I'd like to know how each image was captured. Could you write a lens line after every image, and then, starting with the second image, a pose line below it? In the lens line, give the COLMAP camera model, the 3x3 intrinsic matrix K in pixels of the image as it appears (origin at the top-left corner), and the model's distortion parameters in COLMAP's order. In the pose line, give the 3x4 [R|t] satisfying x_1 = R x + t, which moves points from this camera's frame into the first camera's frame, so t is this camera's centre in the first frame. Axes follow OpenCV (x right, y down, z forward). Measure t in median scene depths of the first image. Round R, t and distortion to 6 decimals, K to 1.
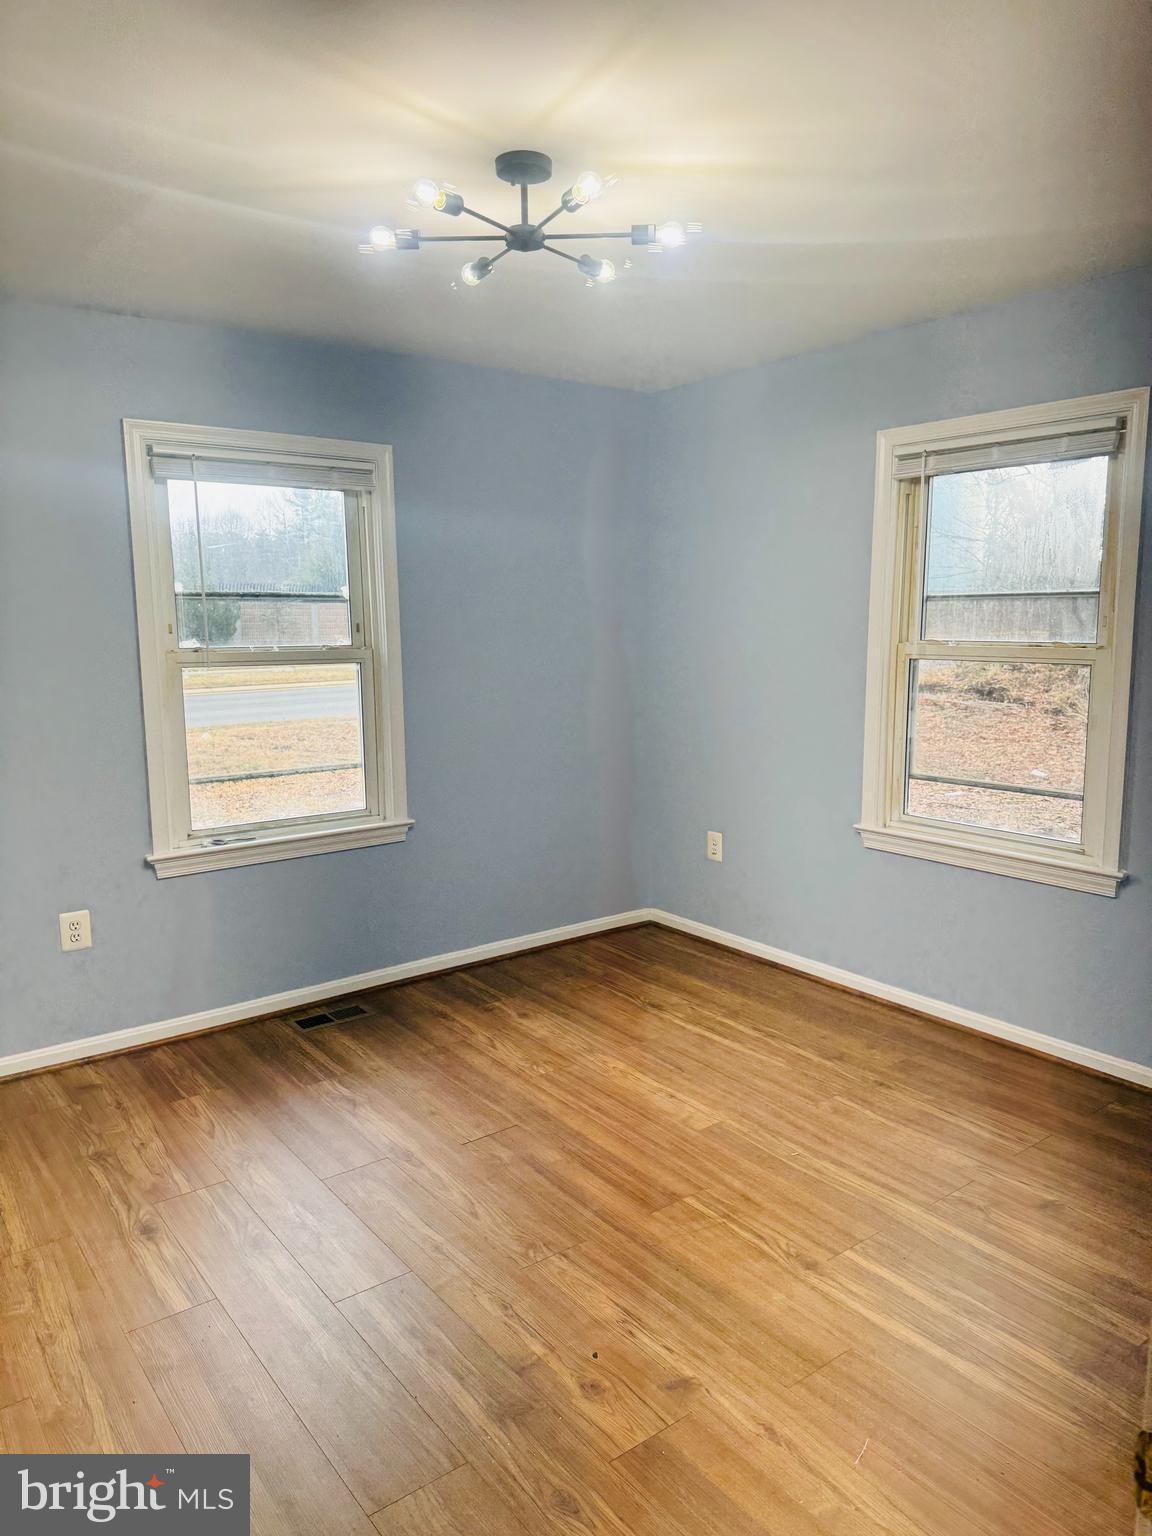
lens RADIAL K [[1089.3, 0, 579.9], [0, 1089.3, 774.5], [0, 0, 1]] dist [0.054868, -0.062553]
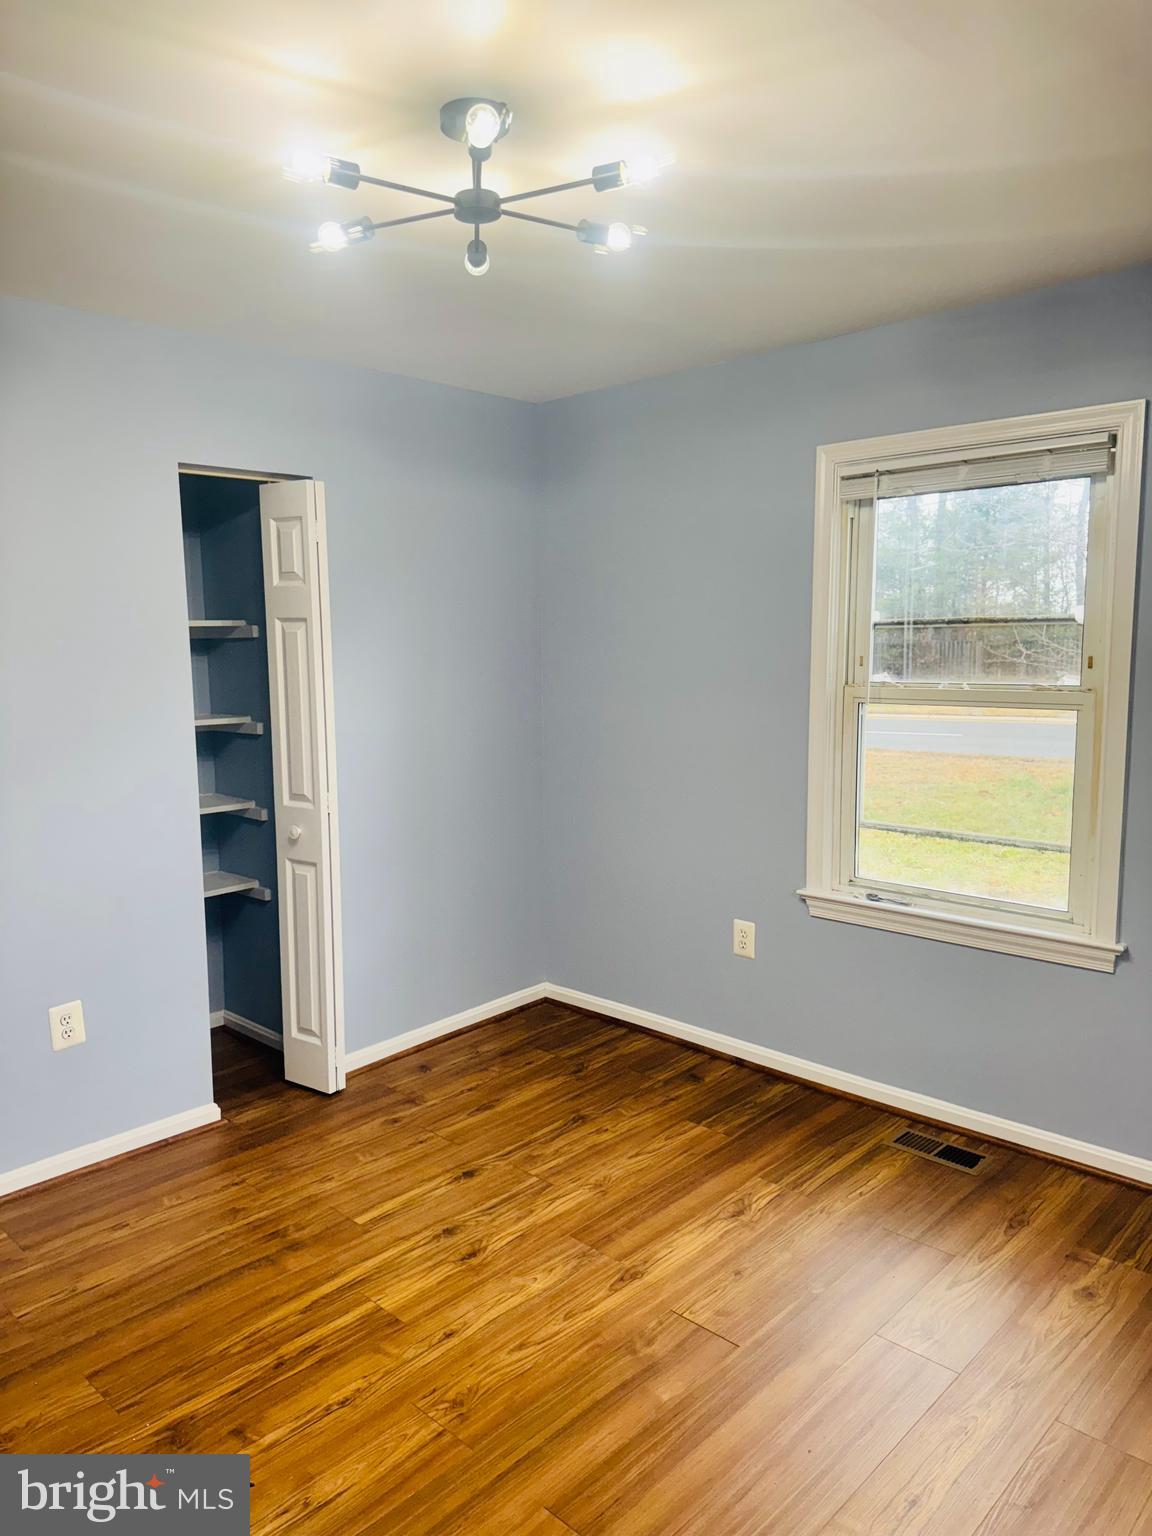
lens RADIAL K [[1089.3, 0, 583.9], [0, 1089.3, 765.6], [0, 0, 1]] dist [0.054868, -0.062553]
pose [[0.151049, 0.126242, -0.980432, 0.508975], [-0.128621, 0.985890, 0.107129, -0.112032], [0.980123, 0.109923, 0.165155, 0.612542]]
